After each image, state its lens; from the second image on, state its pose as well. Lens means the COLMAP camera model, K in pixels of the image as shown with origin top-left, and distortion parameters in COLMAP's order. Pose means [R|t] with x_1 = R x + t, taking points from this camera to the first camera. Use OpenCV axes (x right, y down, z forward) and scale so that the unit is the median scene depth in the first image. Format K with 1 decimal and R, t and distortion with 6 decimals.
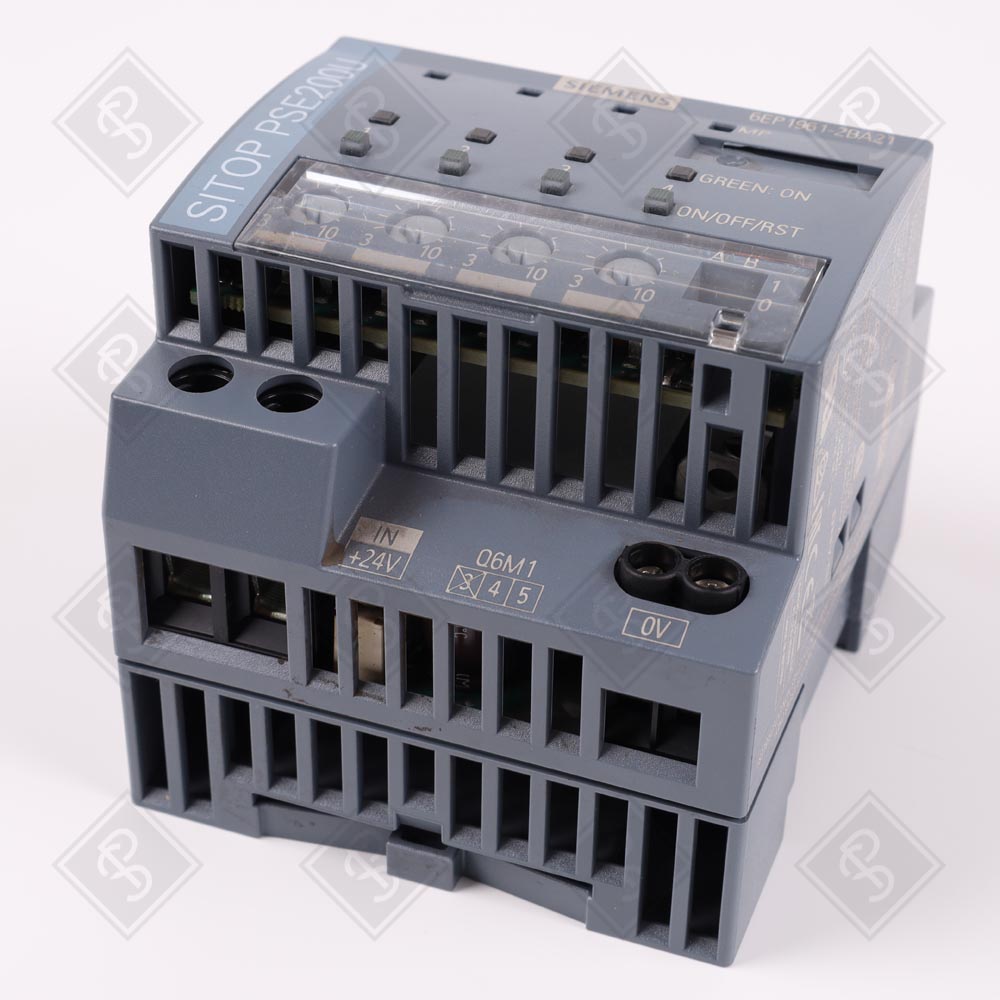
lens RADIAL K [[2453.3, 0, 500.1], [0, 2453.3, 498.7], [0, 0, 1]] dist [0.023170, 0.000000]
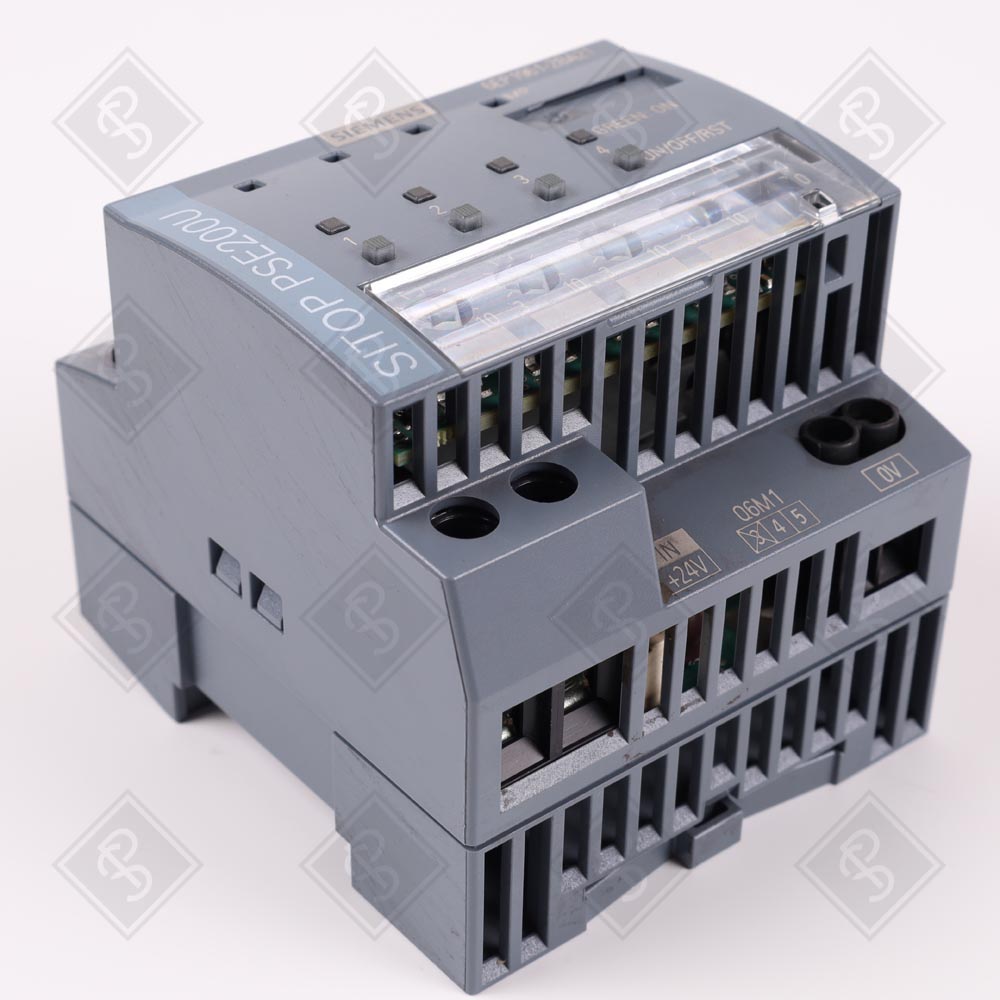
lens RADIAL K [[2453.3, 0, 500.1], [0, 2453.3, 501.2], [0, 0, 1]] dist [0.023170, 0.000000]
pose [[0.518273, -0.500848, 0.693213, -0.744859], [0.497054, 0.836017, 0.232407, -0.261384], [-0.695939, 0.224114, 0.682233, 0.338942]]
